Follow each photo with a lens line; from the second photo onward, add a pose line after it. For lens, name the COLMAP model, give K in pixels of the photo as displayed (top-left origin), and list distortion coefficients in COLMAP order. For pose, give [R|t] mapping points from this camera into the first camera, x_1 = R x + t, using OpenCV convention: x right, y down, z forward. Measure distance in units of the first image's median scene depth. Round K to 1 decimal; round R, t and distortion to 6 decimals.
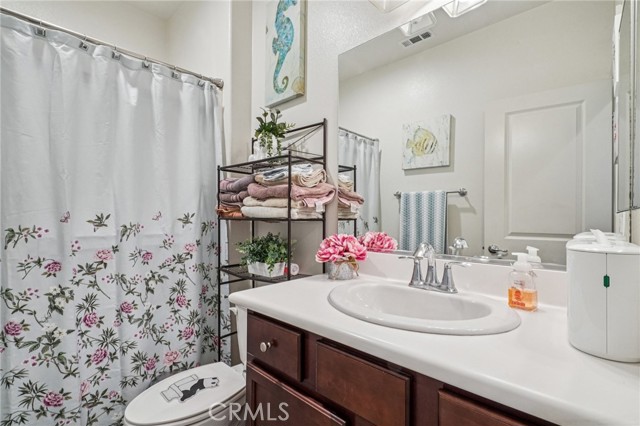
lens RADIAL K [[297.3, 0, 318.8], [0, 297.3, 215.7], [0, 0, 1]] dist [-0.002469, -0.000207]
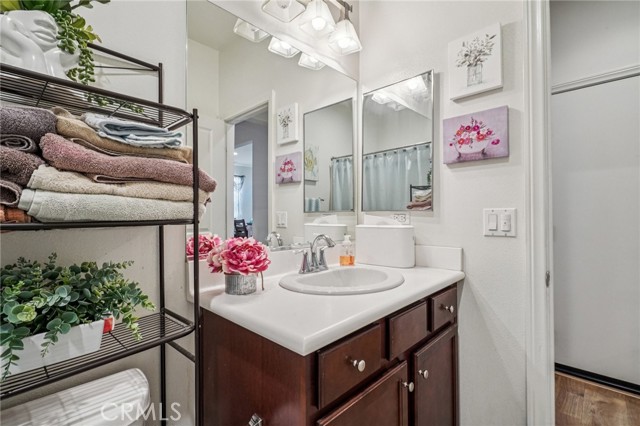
lens RADIAL K [[297.3, 0, 319.0], [0, 297.3, 212.9], [0, 0, 1]] dist [-0.002469, -0.000207]
pose [[-0.004729, 0.000469, 0.999989, -0.657068], [0.001808, 0.999998, -0.000460, -0.004559], [-0.999987, 0.001805, -0.004730, 0.702151]]
